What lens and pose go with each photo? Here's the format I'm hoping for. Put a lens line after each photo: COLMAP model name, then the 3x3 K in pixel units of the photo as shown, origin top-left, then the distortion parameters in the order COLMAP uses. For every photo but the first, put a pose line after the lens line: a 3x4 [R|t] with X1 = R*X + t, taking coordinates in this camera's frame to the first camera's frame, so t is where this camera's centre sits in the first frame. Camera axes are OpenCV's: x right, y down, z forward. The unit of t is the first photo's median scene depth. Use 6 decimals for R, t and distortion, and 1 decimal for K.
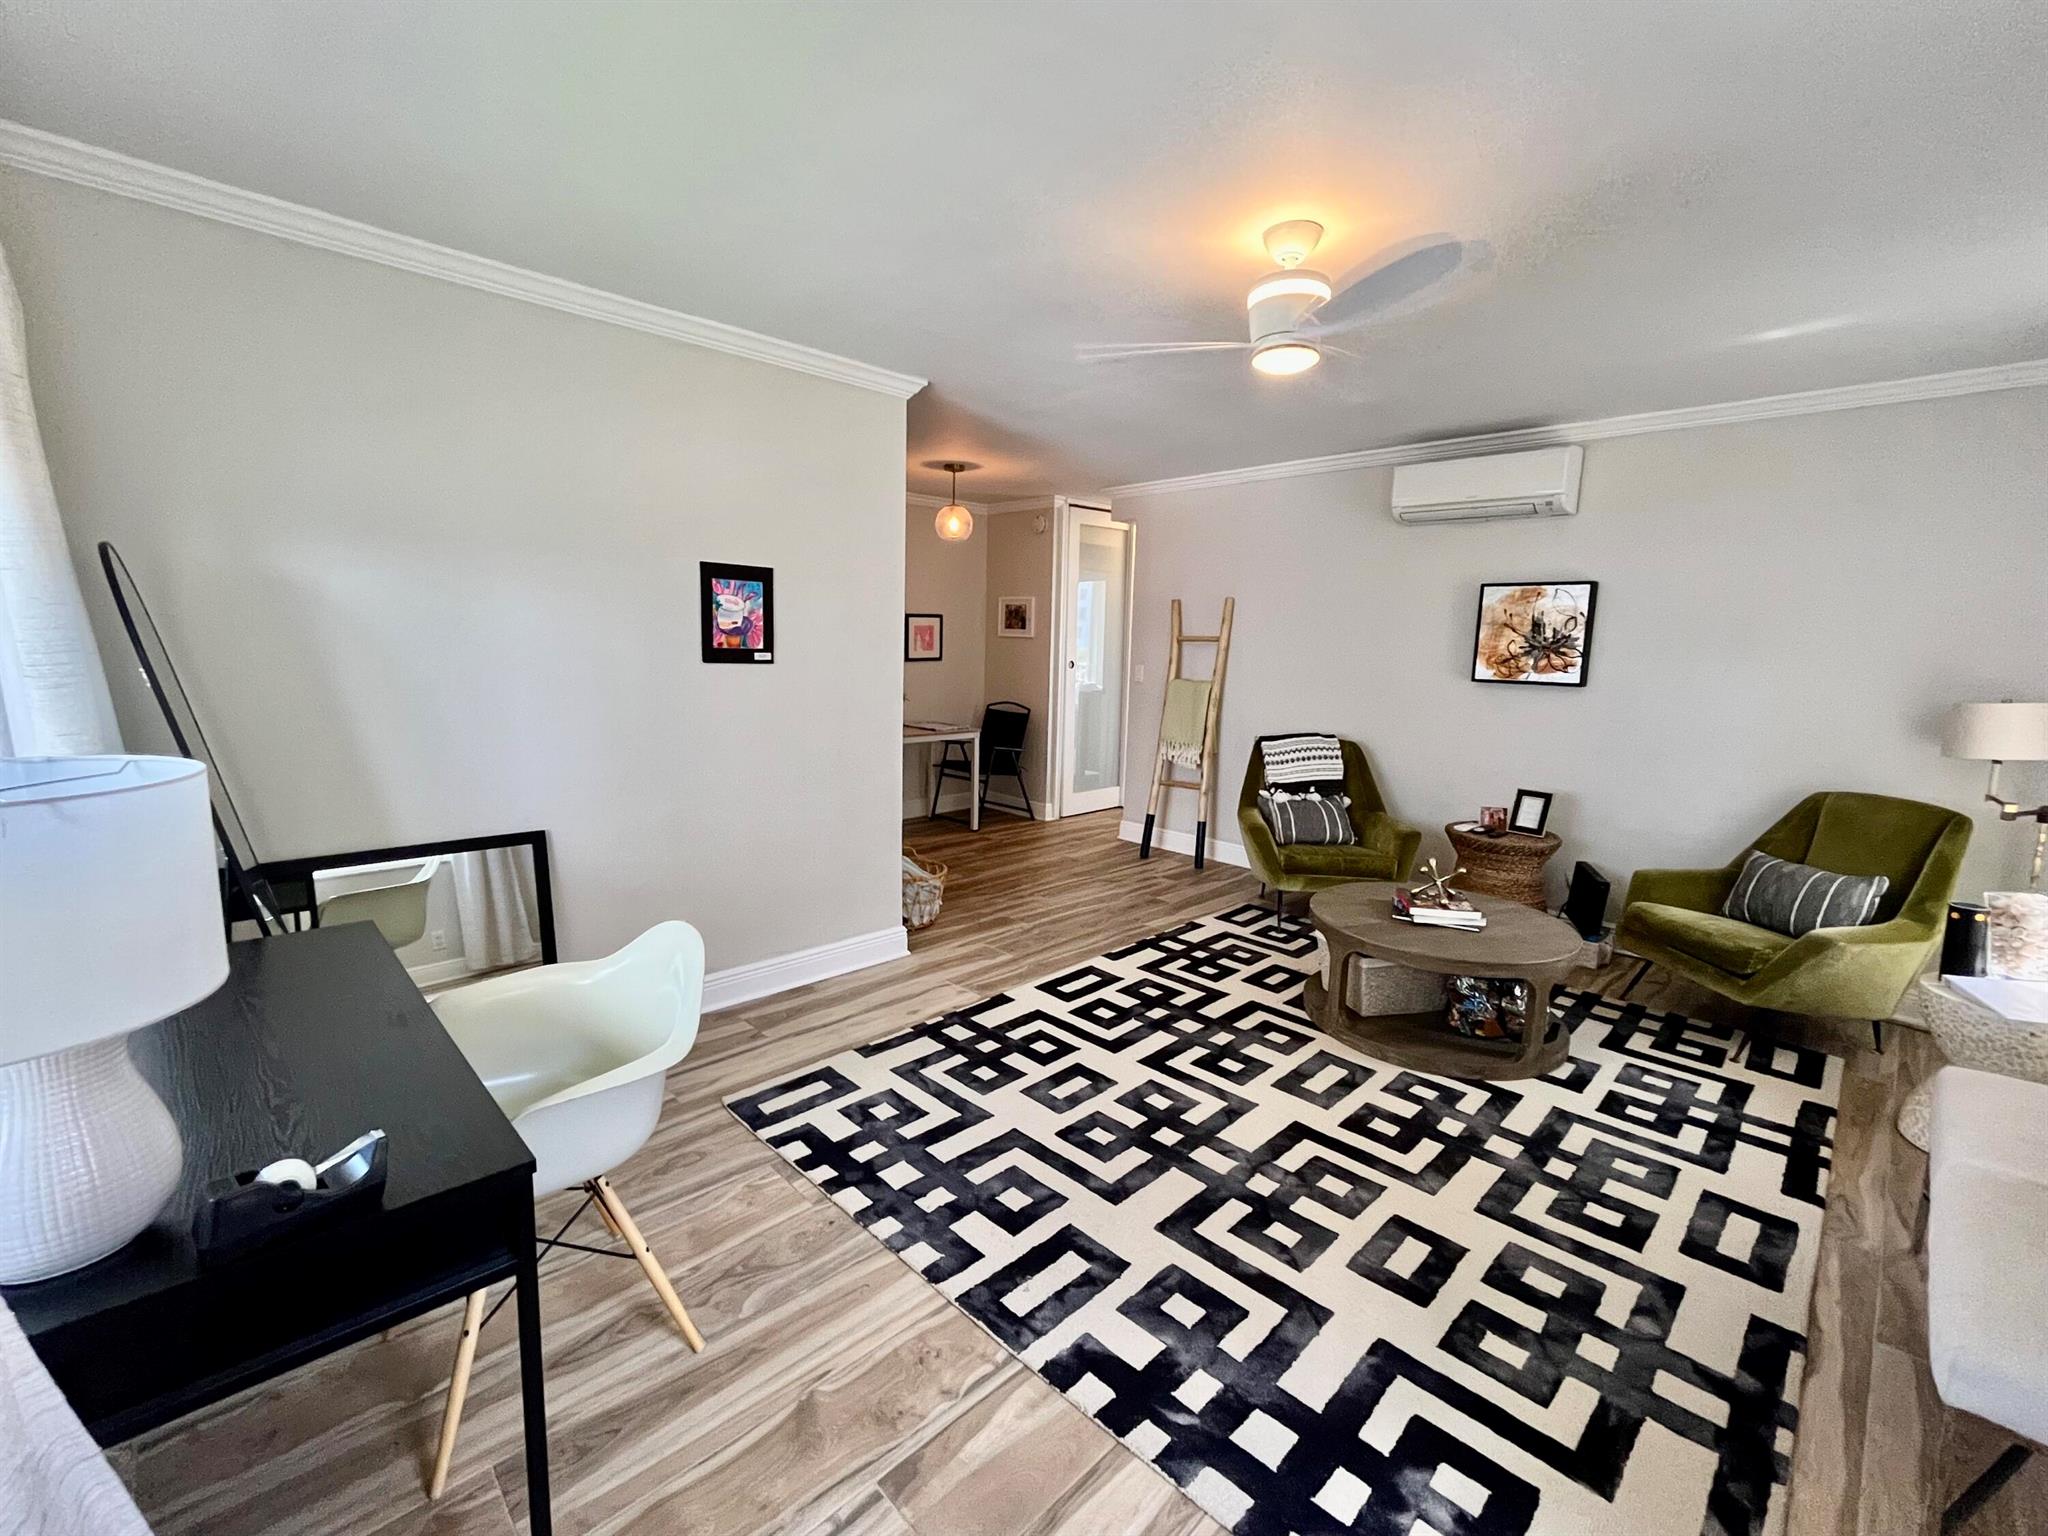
lens RADIAL K [[870.3, 0, 1015.6], [0, 870.3, 770.3], [0, 0, 1]] dist [-0.001873, -0.000420]
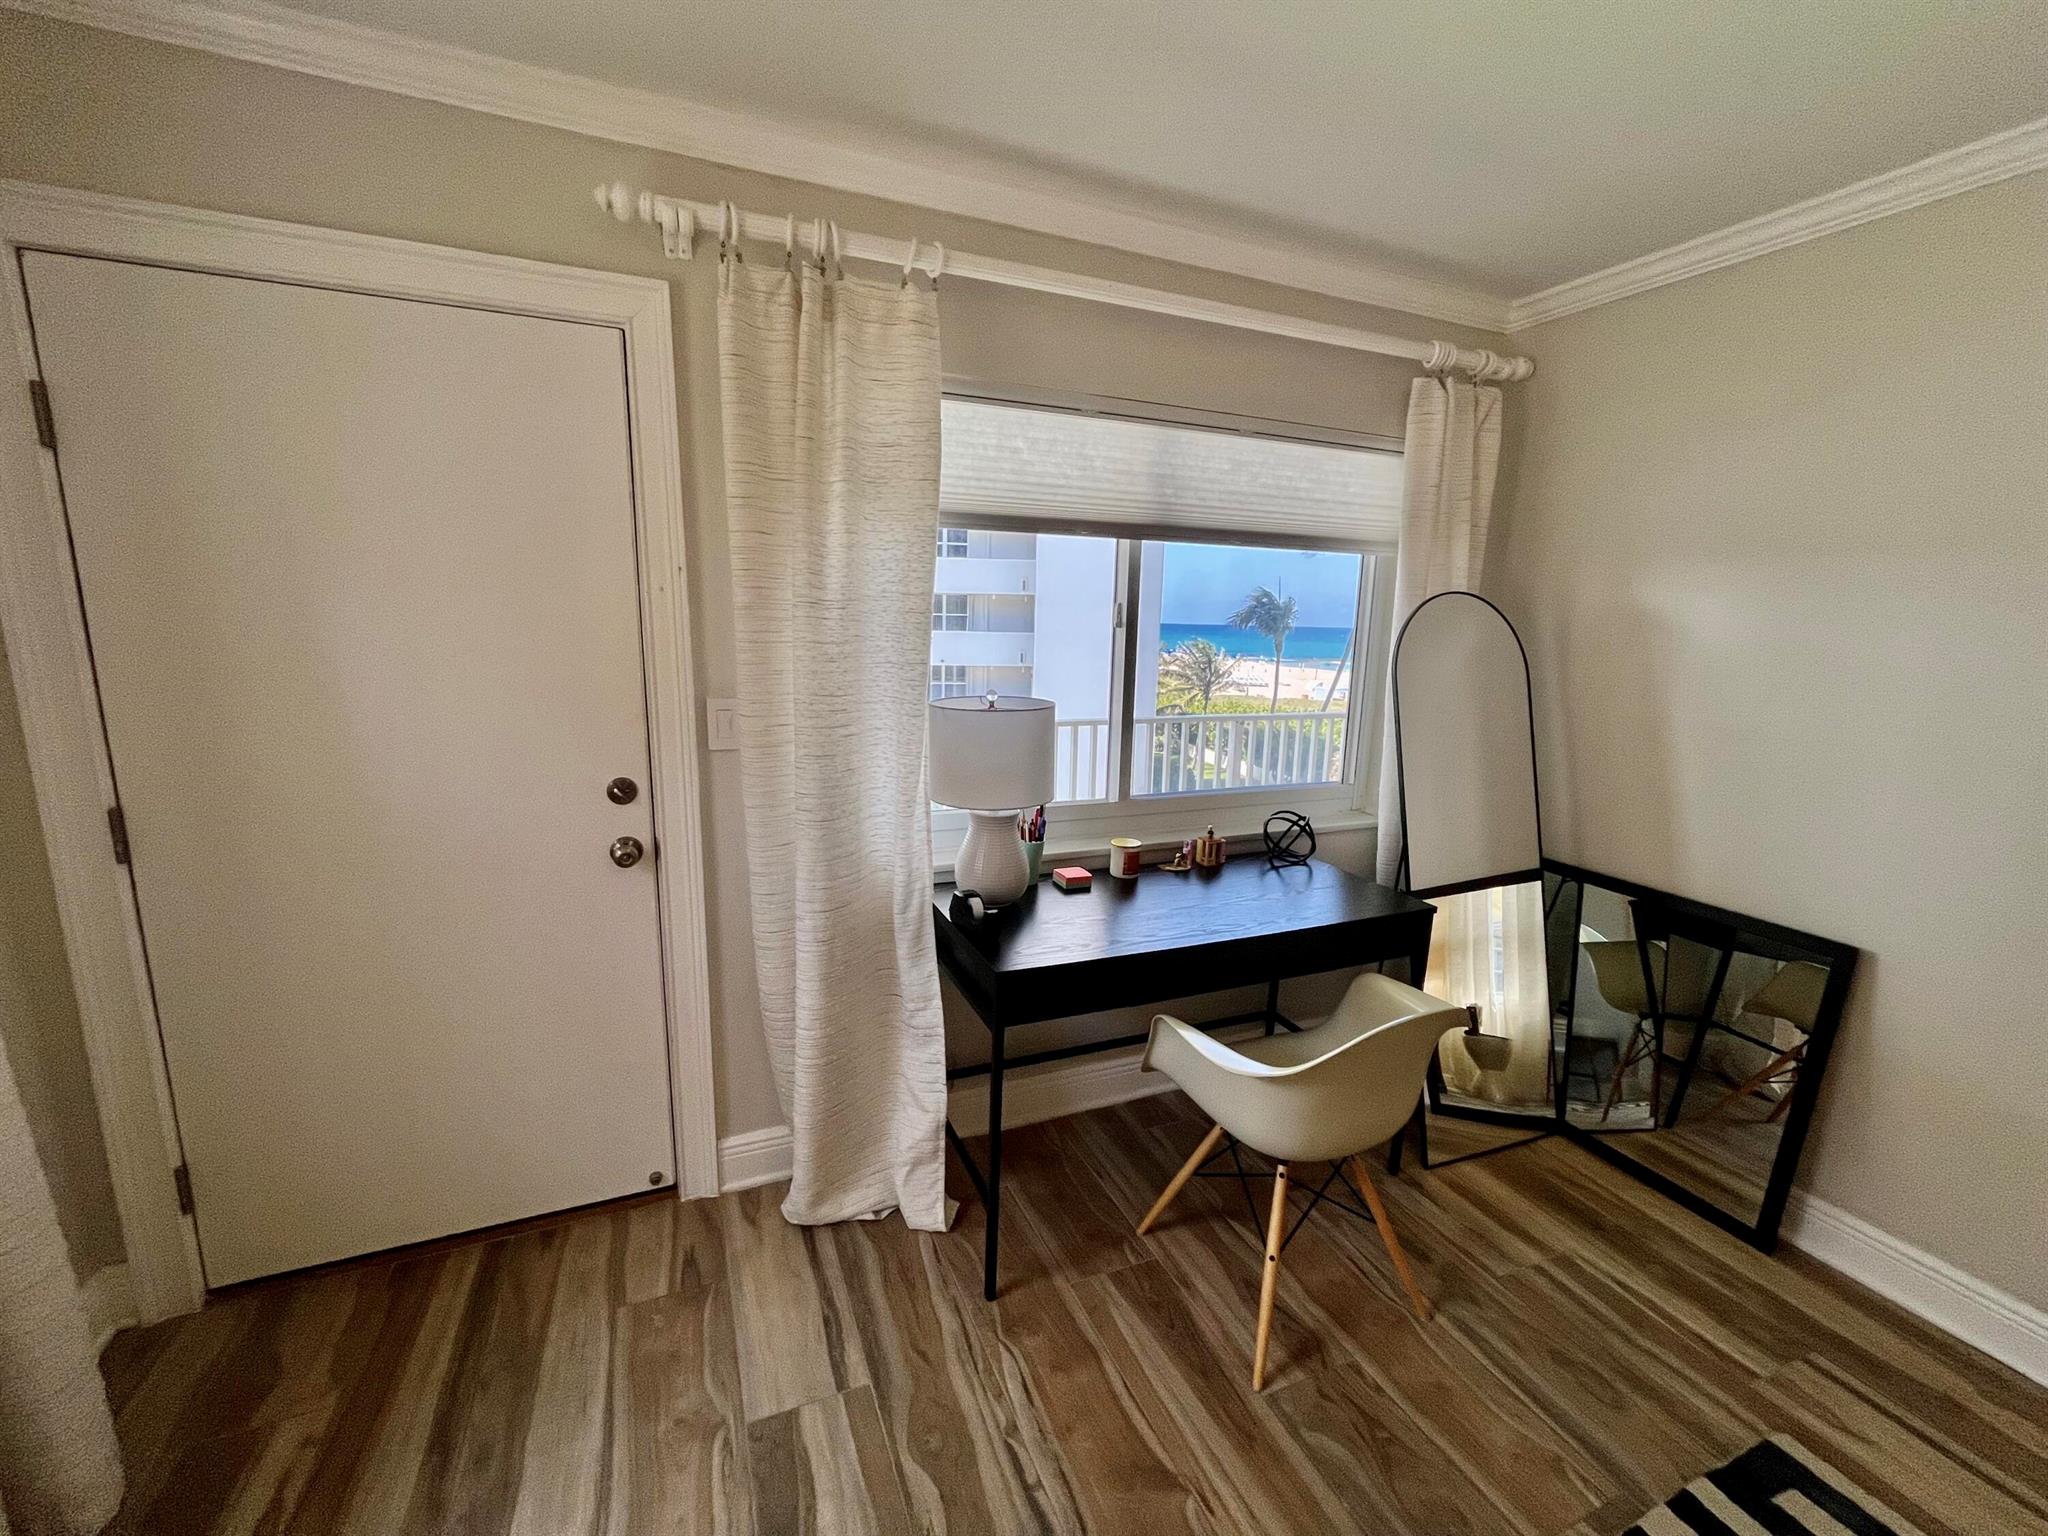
lens RADIAL K [[840.2, 0, 1019.7], [0, 840.2, 771.0], [0, 0, 1]] dist [-0.002695, 0.000232]
pose [[-0.359675, 0.136126, -0.923094, 0.298330], [-0.174643, 0.961996, 0.209911, -0.089464], [0.916588, 0.236712, -0.322233, 0.526783]]
